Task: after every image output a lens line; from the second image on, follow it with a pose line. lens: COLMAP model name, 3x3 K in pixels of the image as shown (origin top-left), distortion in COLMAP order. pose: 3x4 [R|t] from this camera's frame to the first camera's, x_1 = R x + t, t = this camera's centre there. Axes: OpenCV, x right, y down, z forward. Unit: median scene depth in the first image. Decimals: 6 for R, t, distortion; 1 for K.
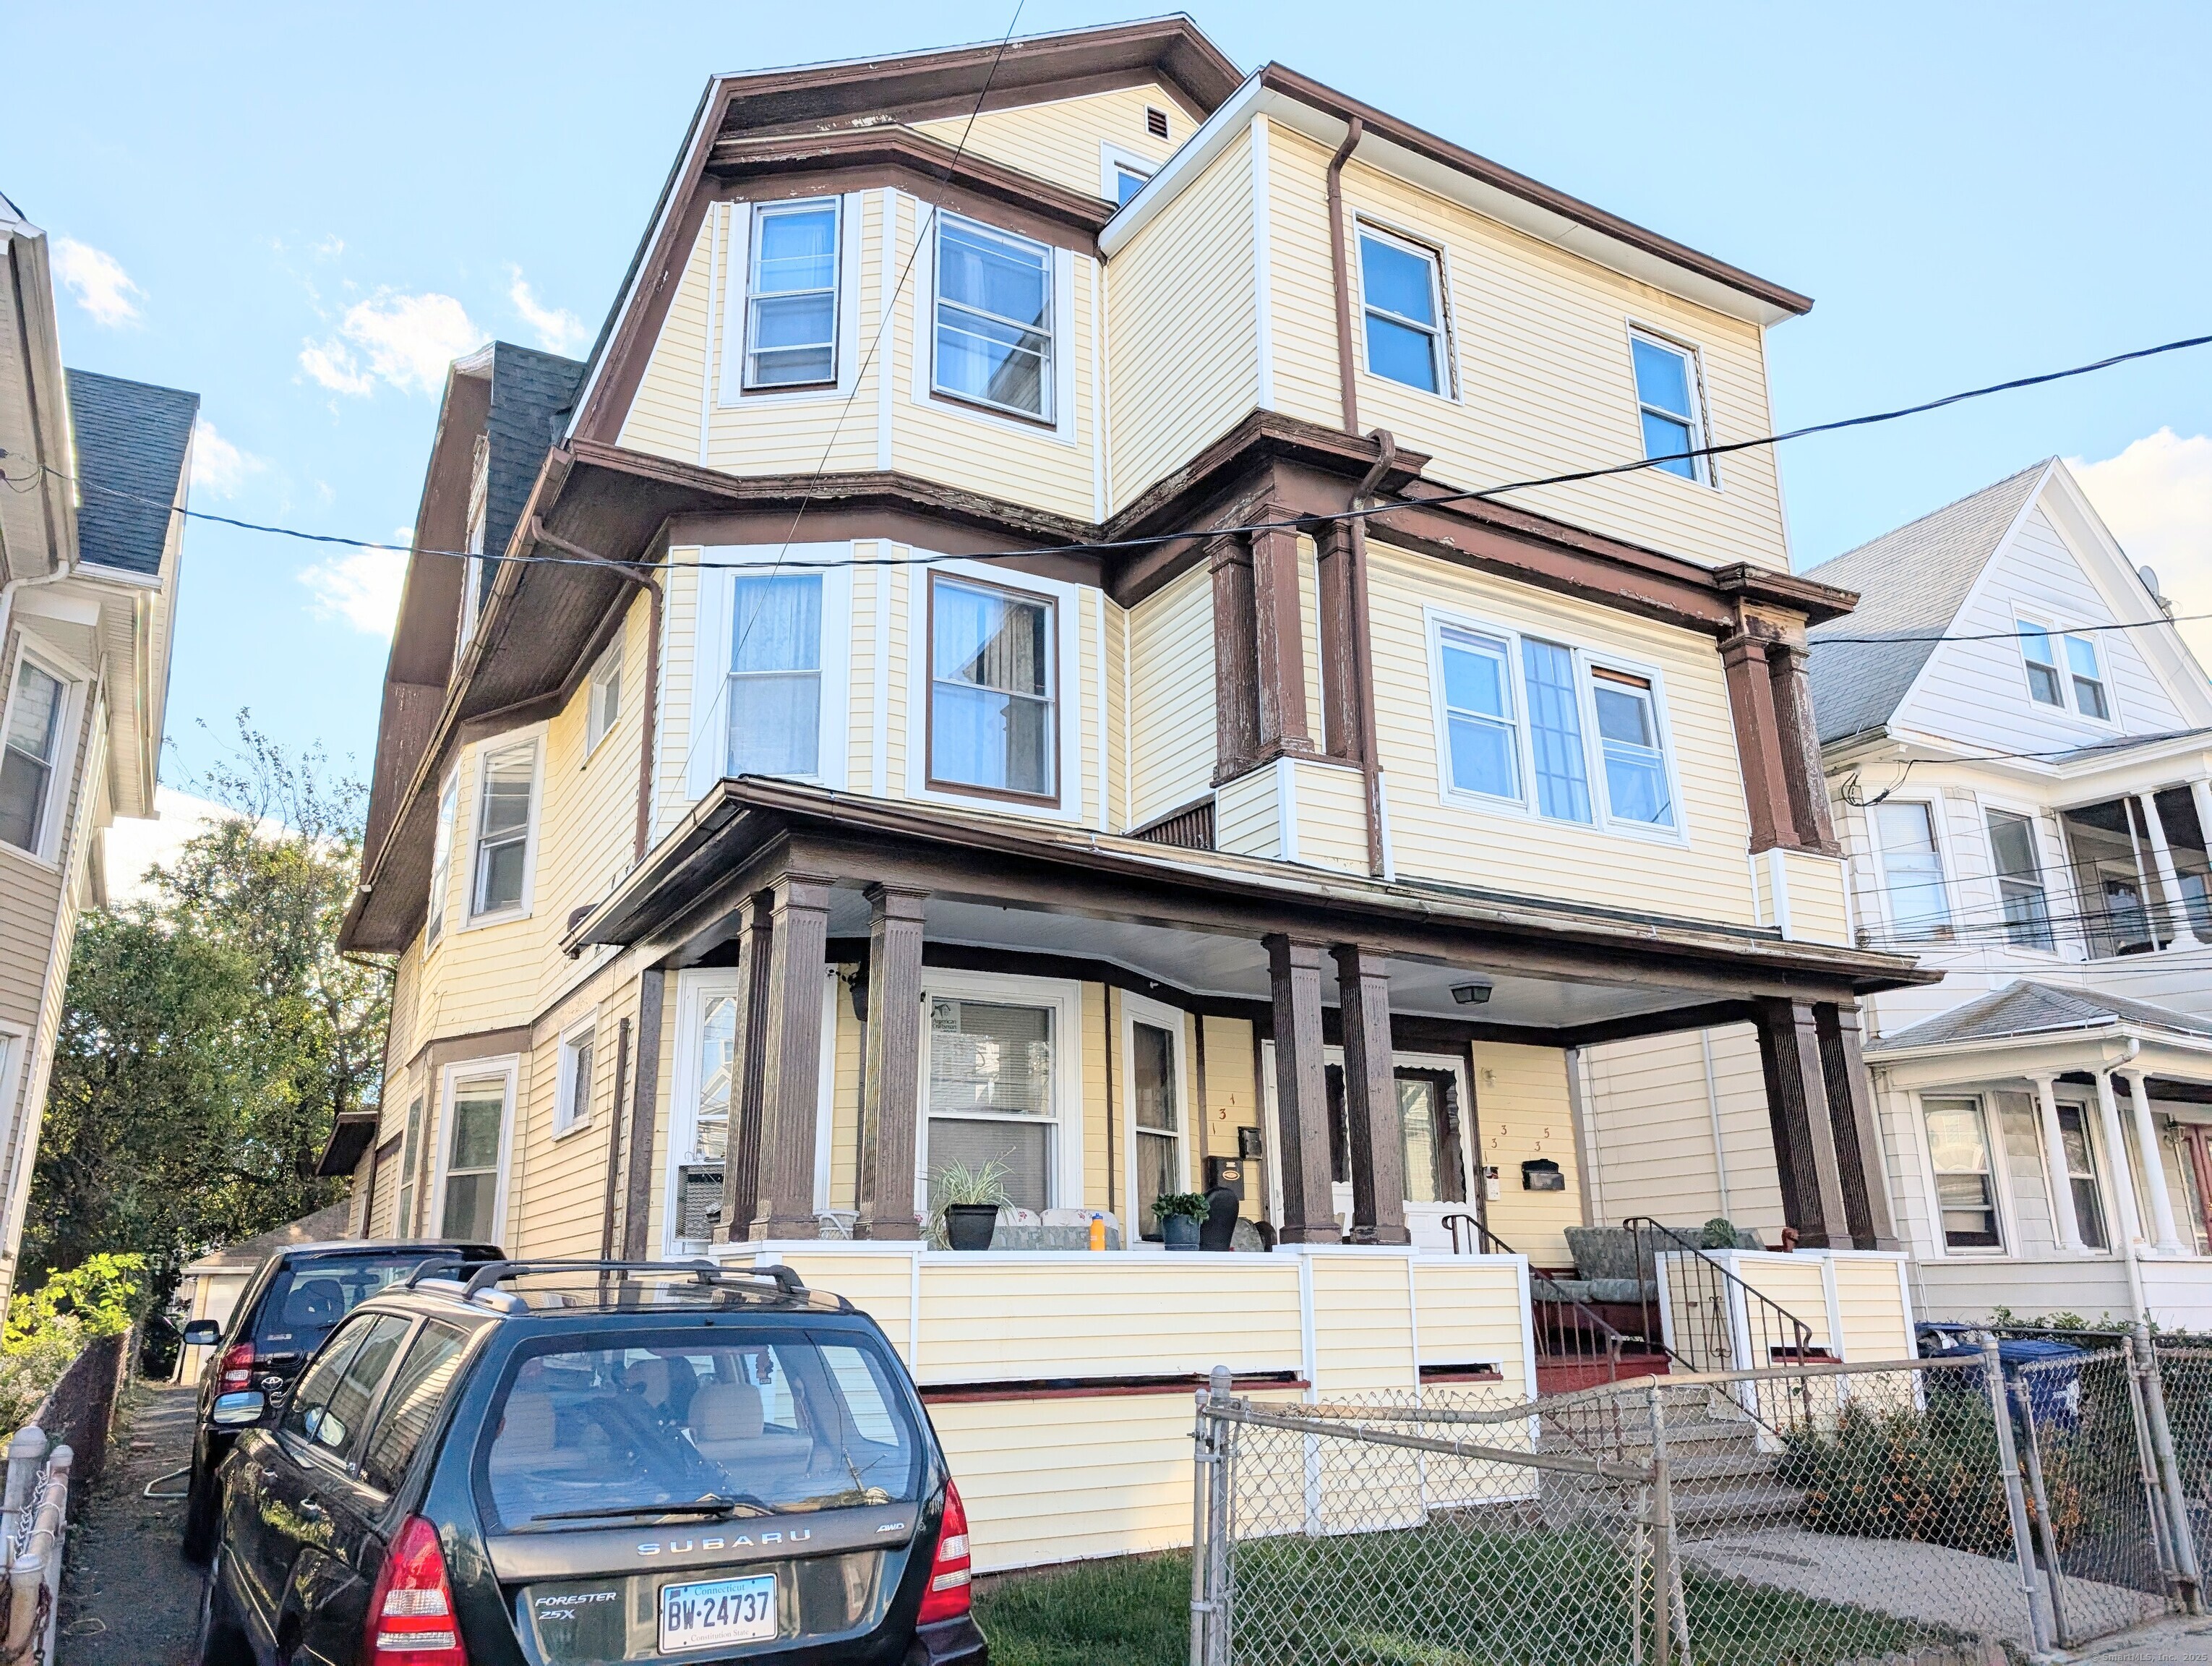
lens RADIAL K [[1575.1, 0, 1106.0], [0, 1575.1, 828.7], [0, 0, 1]] dist [0.022629, -0.020487]
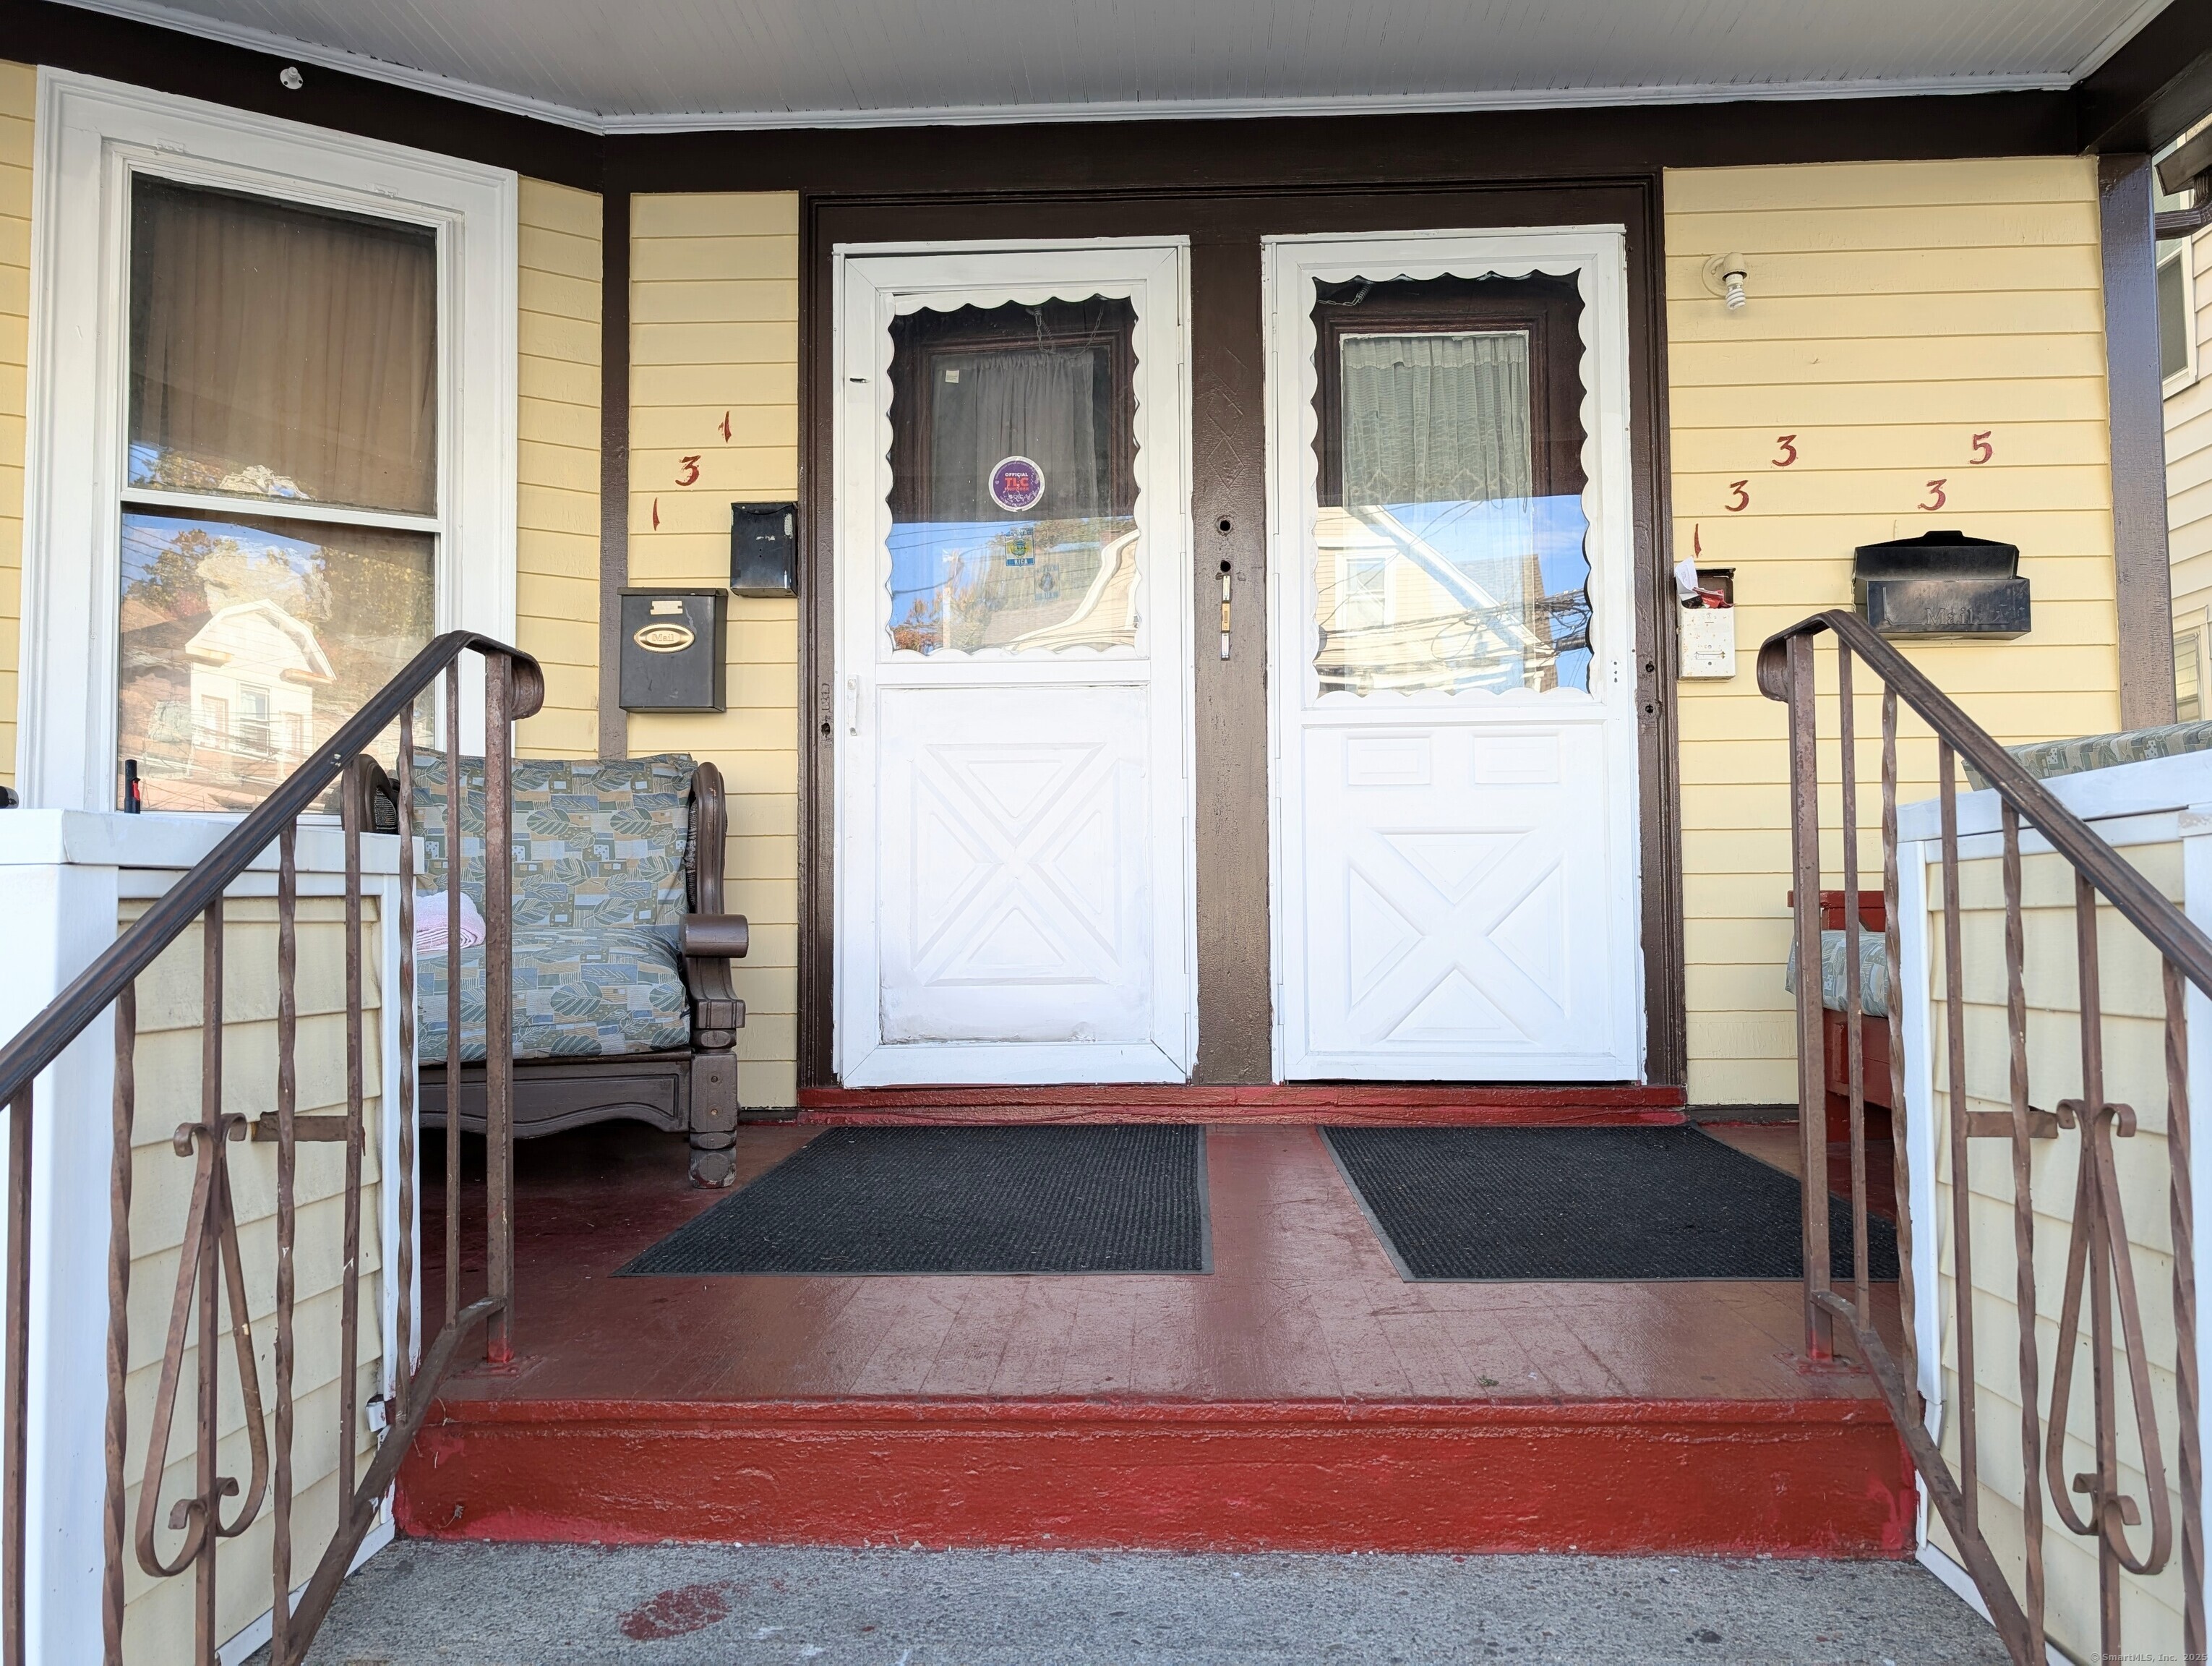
lens RADIAL K [[1575.1, 0, 1105.3], [0, 1575.1, 841.0], [0, 0, 1]] dist [0.022629, -0.020487]
pose [[0.844221, -0.018061, -0.535690, 0.308992], [0.145552, 0.969601, 0.196693, 0.188530], [0.515853, -0.244023, 0.821187, 0.681095]]
